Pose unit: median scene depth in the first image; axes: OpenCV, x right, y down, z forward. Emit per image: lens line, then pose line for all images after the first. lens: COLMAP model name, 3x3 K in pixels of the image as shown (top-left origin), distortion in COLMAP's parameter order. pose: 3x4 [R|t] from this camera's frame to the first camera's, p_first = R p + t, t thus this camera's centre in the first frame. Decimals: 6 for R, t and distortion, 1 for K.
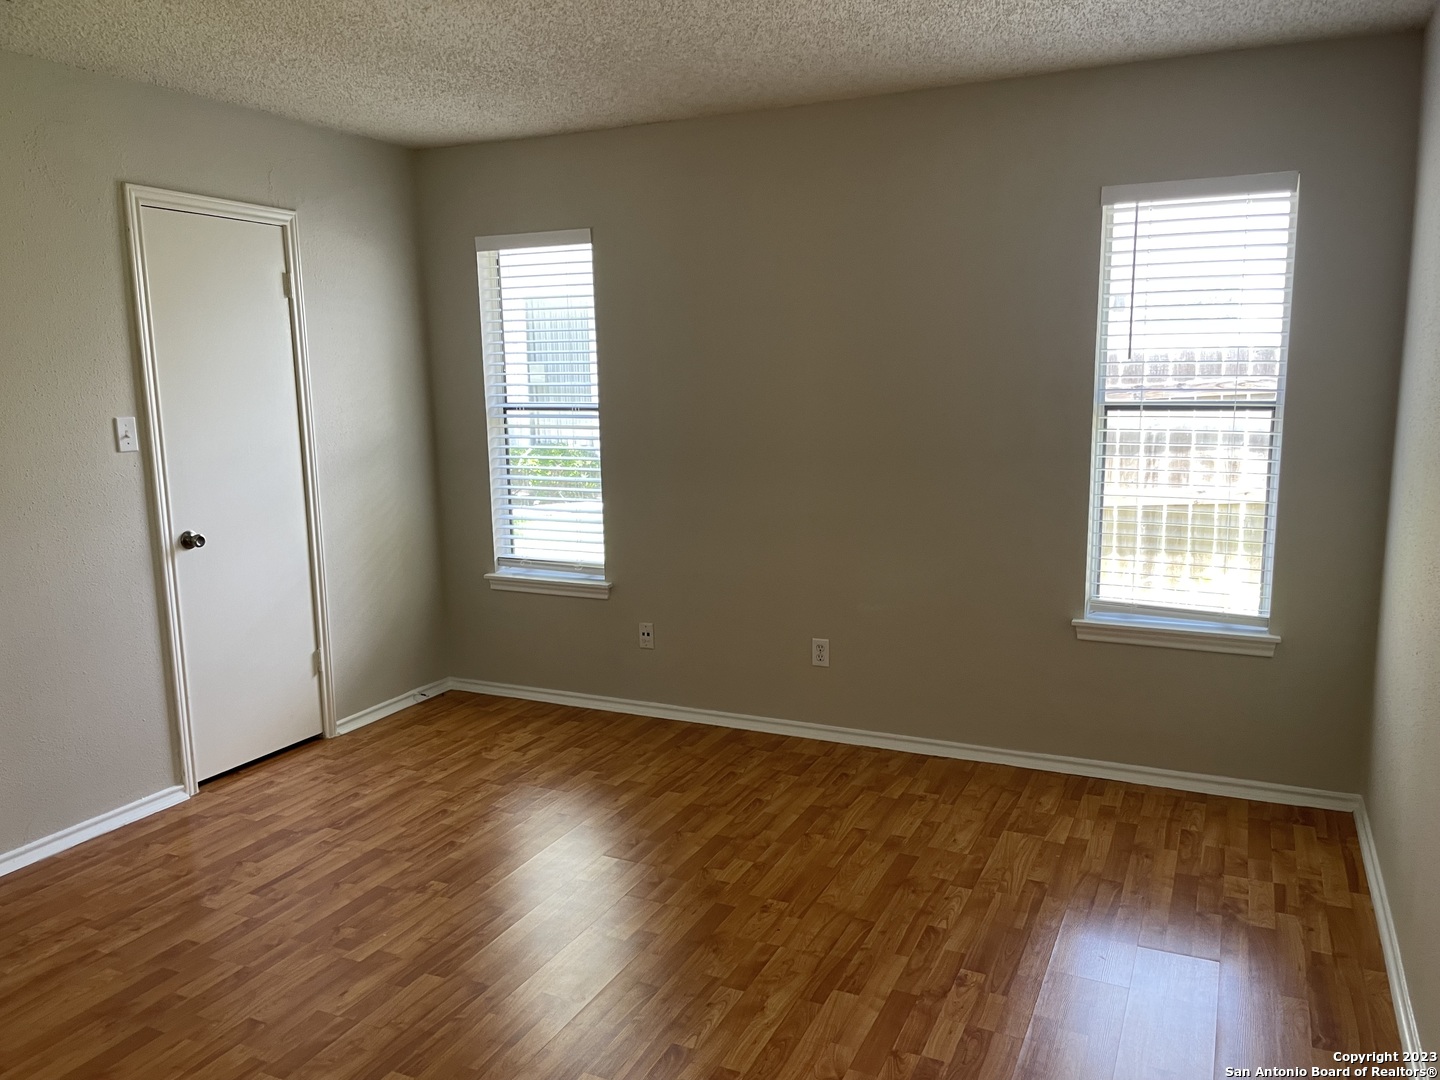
lens RADIAL K [[1088.8, 0, 729.5], [0, 1088.8, 551.5], [0, 0, 1]] dist [0.074625, -0.101667]
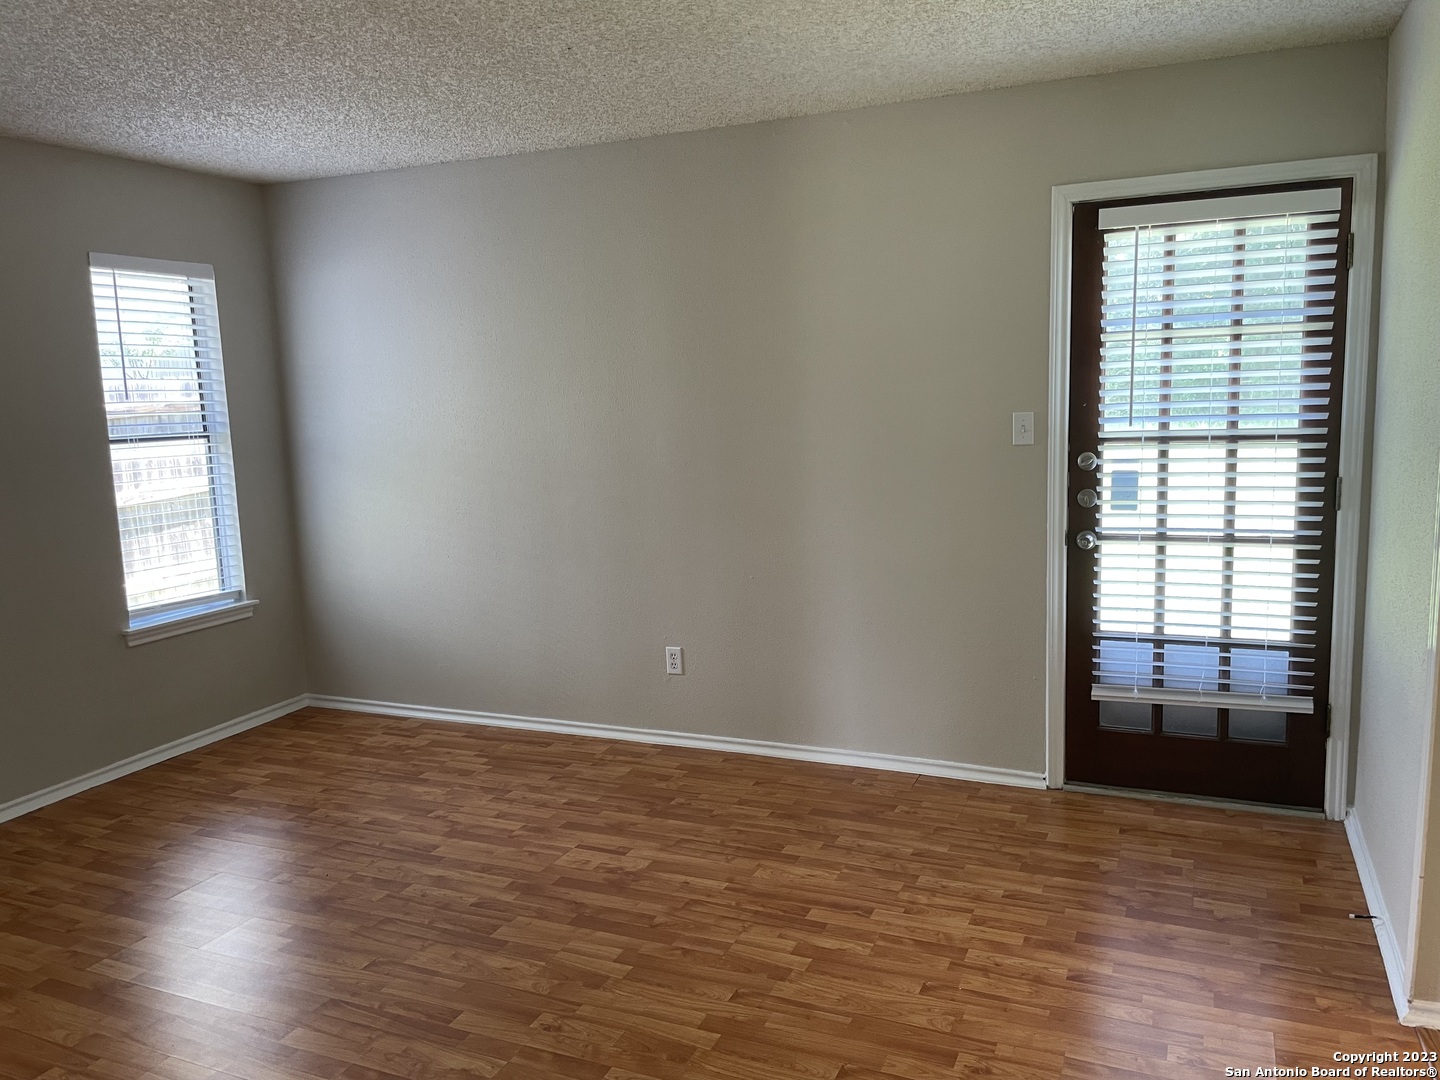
lens RADIAL K [[1088.8, 0, 732.9], [0, 1088.8, 541.4], [0, 0, 1]] dist [0.074625, -0.101667]
pose [[-0.029734, -0.127878, 0.991344, -0.869422], [0.196940, 0.971592, 0.131237, -0.056058], [-0.979965, 0.199137, -0.003705, 0.406987]]
